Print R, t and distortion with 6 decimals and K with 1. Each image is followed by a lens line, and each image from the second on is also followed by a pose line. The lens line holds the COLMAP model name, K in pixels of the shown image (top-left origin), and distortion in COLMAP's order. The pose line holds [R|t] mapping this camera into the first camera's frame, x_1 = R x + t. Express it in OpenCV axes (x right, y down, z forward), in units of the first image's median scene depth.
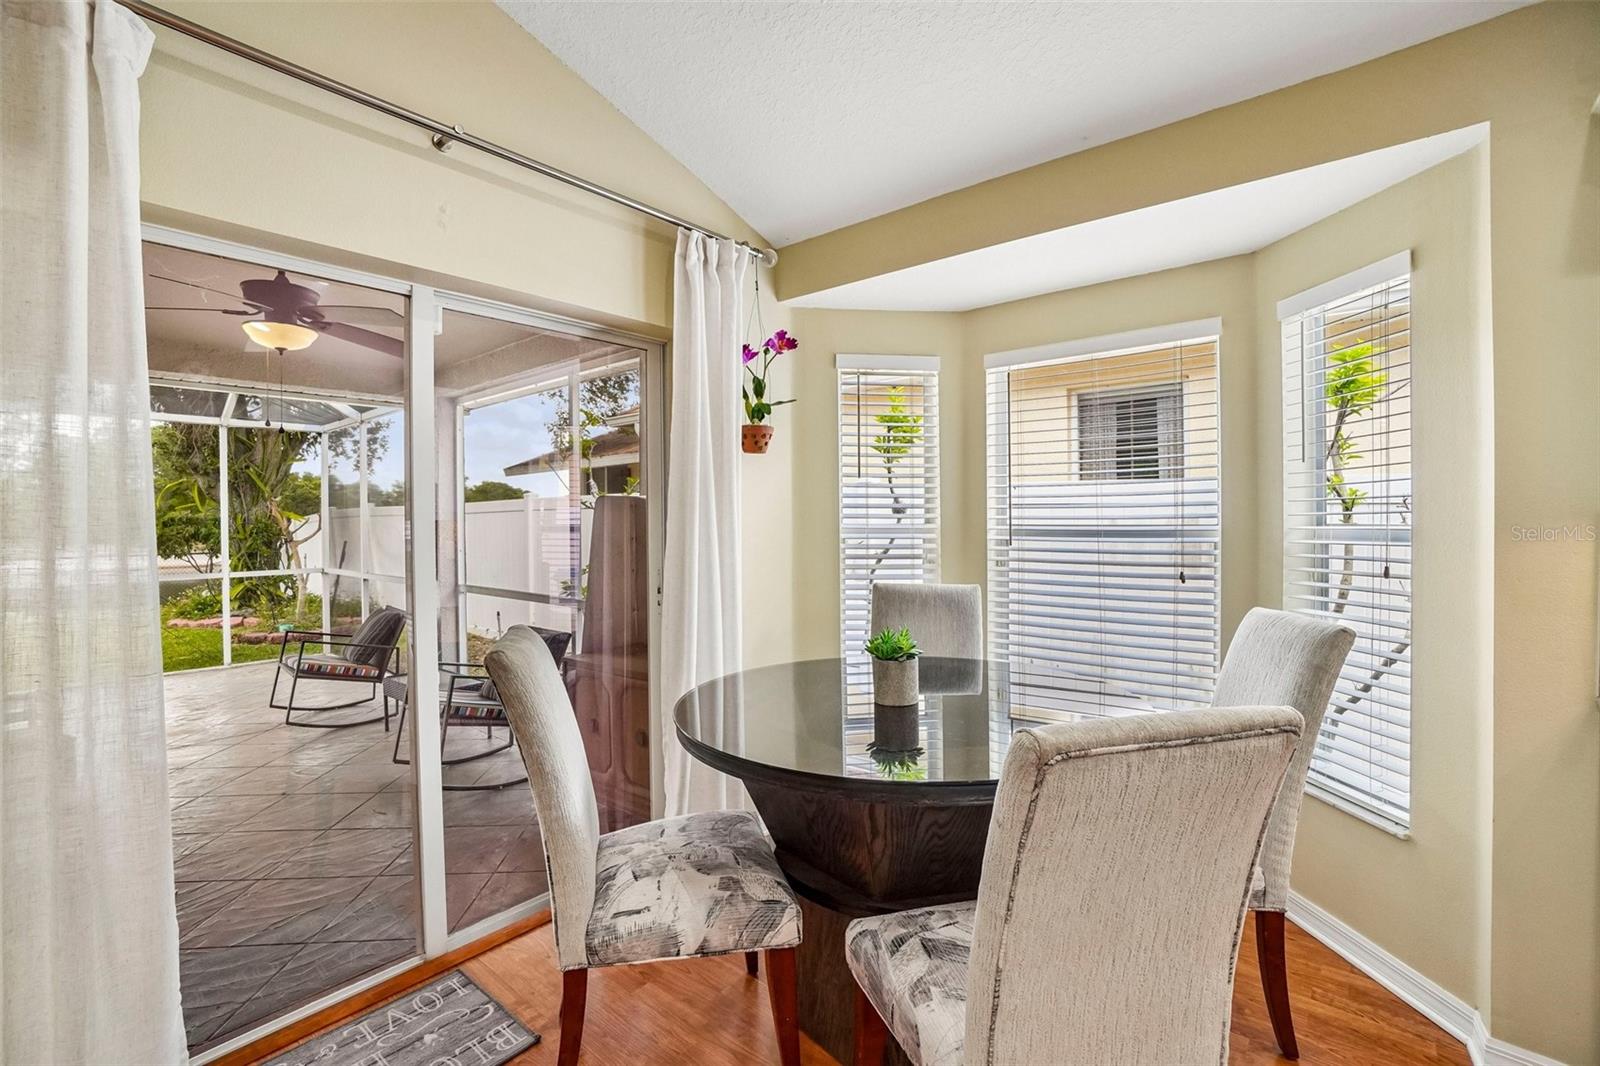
lens RADIAL K [[705.8, 0, 802.0], [0, 705.8, 527.5], [0, 0, 1]] dist [-0.062038, 0.021090]
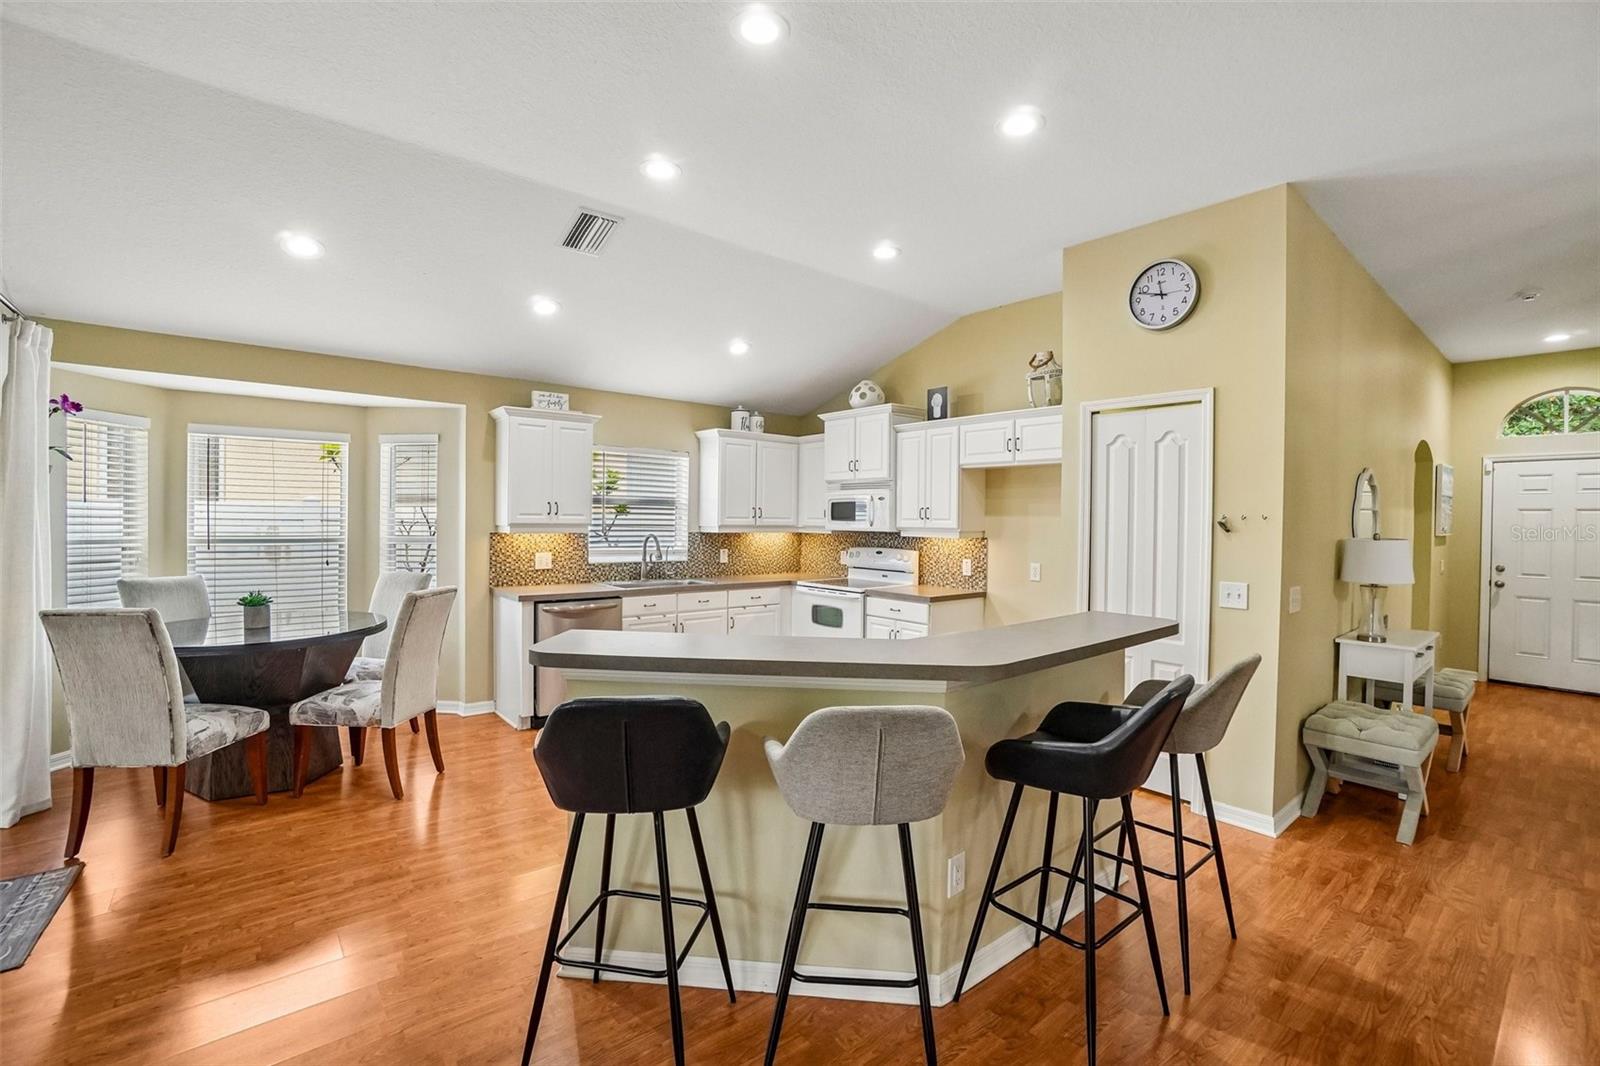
lens RADIAL K [[705.8, 0, 799.7], [0, 705.8, 526.1], [0, 0, 1]] dist [-0.062038, 0.021090]
pose [[0.176464, -0.000067, 0.984307, -0.600003], [-0.002567, 0.999997, 0.000529, -0.019293], [-0.984304, -0.002620, 0.176463, -0.347749]]
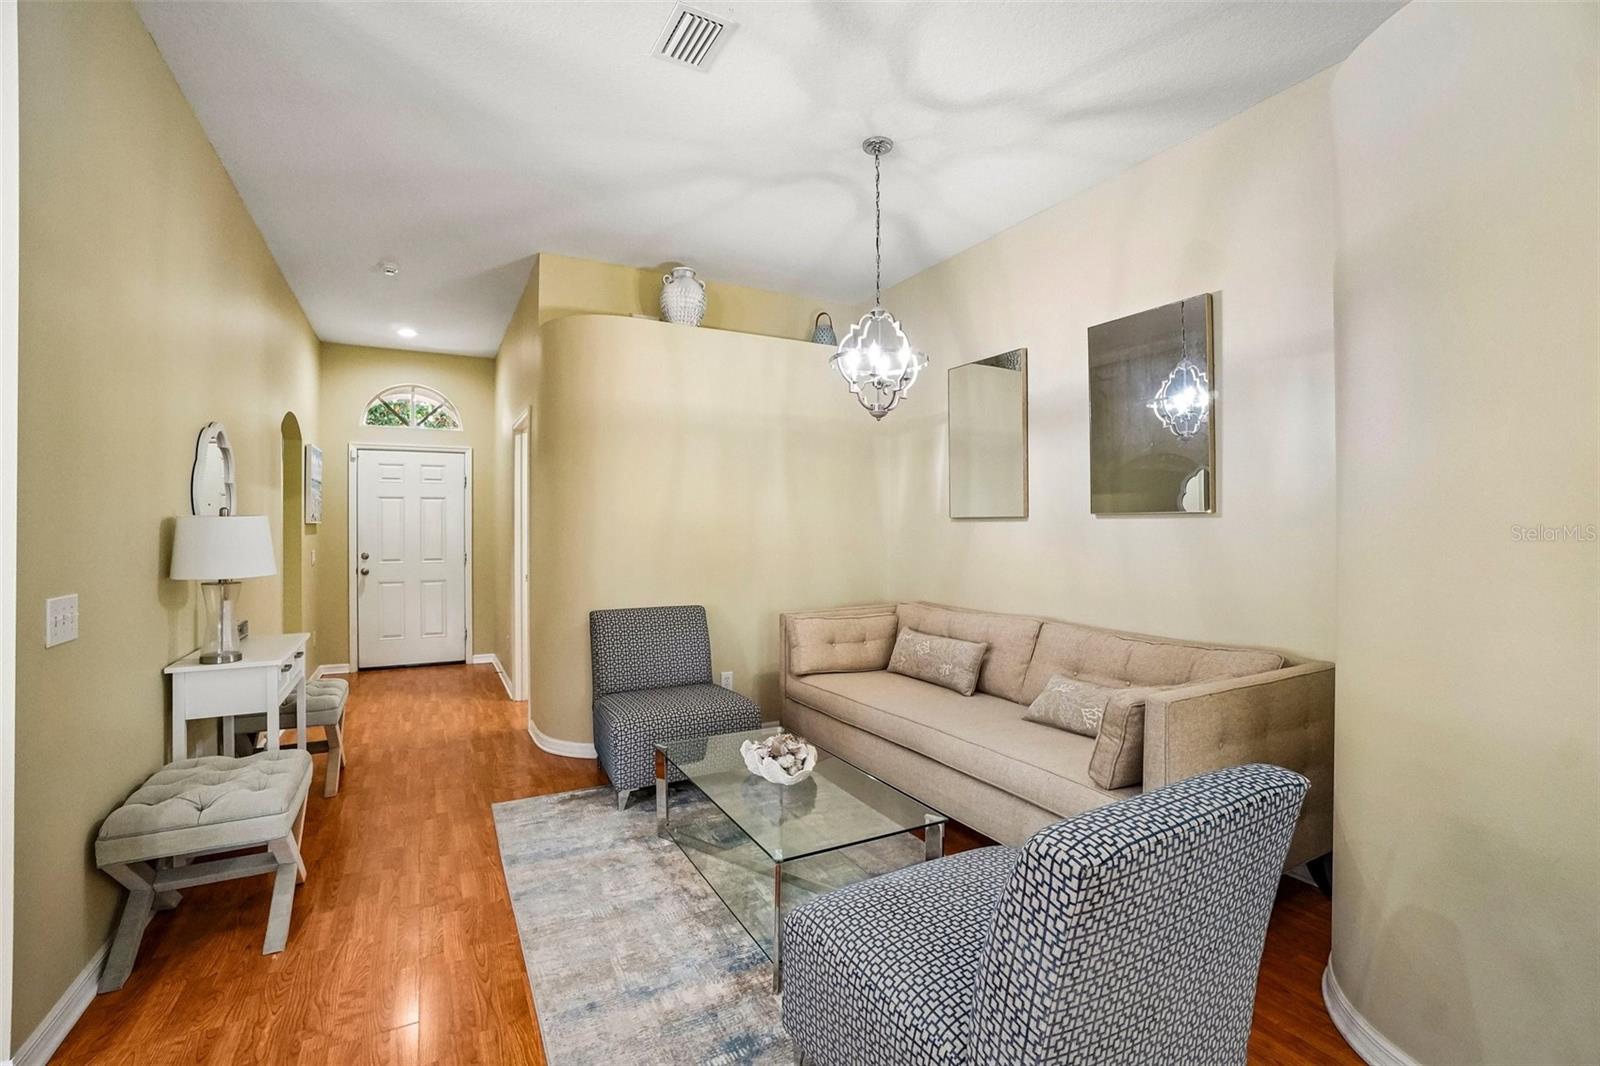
lens RADIAL K [[705.8, 0, 809.5], [0, 705.8, 521.7], [0, 0, 1]] dist [-0.062038, 0.021090]
pose [[-0.933313, 0.014480, 0.358770, -0.350778], [0.015953, 0.999872, 0.001147, 0.006169], [-0.358708, 0.006794, -0.933425, -0.517609]]
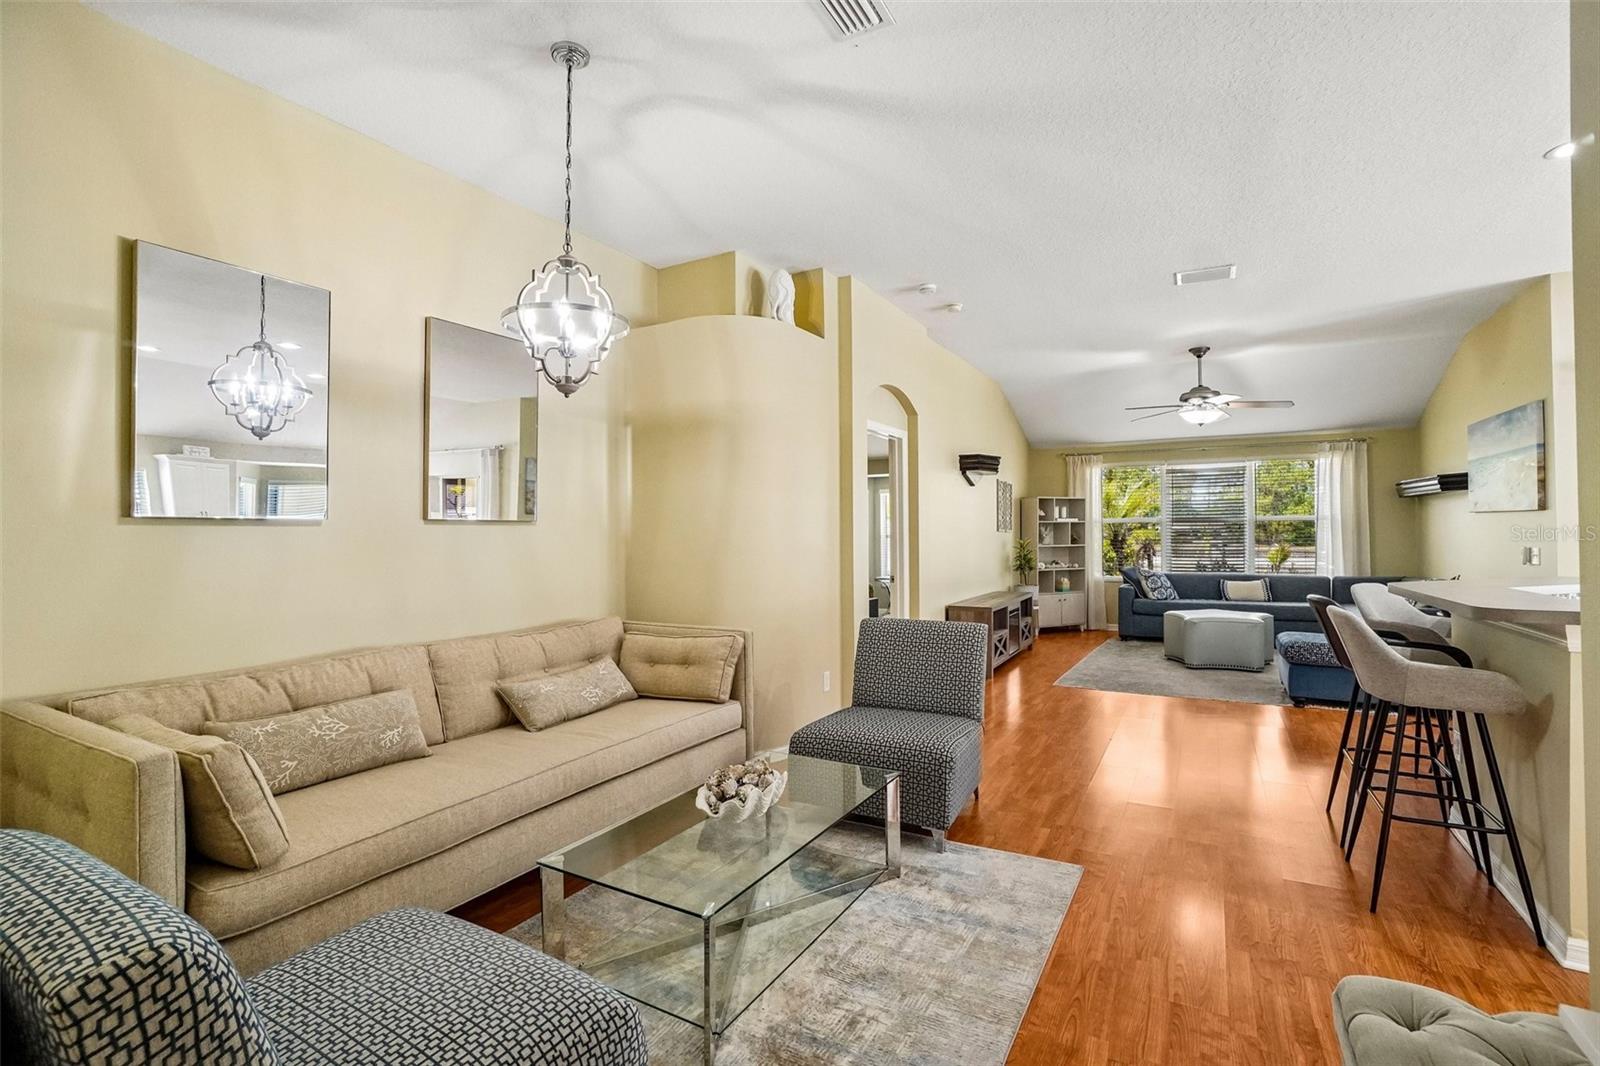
lens RADIAL K [[705.8, 0, 788.2], [0, 705.8, 537.6], [0, 0, 1]] dist [-0.062038, 0.021090]
pose [[0.156488, 0.012814, -0.987597, 0.355766], [-0.004990, 0.999913, 0.012183, 0.009421], [0.987667, 0.003022, 0.156539, -1.067276]]
